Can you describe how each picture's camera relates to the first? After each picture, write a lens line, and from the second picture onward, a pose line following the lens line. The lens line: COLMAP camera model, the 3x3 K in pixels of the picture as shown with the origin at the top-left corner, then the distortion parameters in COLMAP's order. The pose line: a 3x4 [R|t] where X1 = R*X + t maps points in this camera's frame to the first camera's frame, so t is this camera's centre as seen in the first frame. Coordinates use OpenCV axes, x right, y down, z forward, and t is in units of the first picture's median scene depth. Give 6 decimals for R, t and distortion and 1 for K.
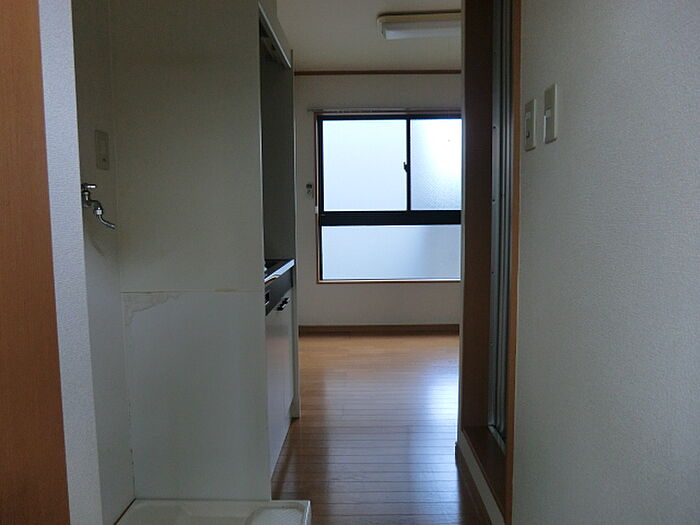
lens RADIAL K [[503.0, 0, 347.1], [0, 503.0, 258.3], [0, 0, 1]] dist [-0.110932, 0.117350]
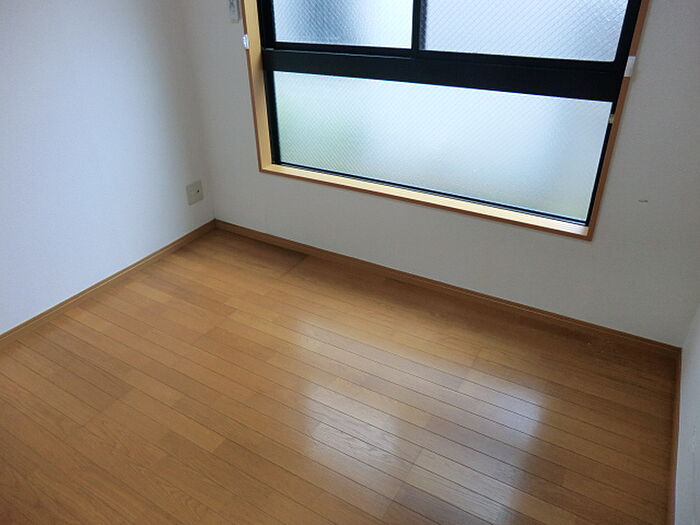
lens RADIAL K [[503.0, 0, 347.1], [0, 503.0, 258.3], [0, 0, 1]] dist [-0.110932, 0.117350]
pose [[0.863036, 0.245007, -0.441746, 0.319997], [-0.041333, 0.905818, 0.421646, -0.112514], [0.503448, -0.345637, 0.791880, 0.548030]]
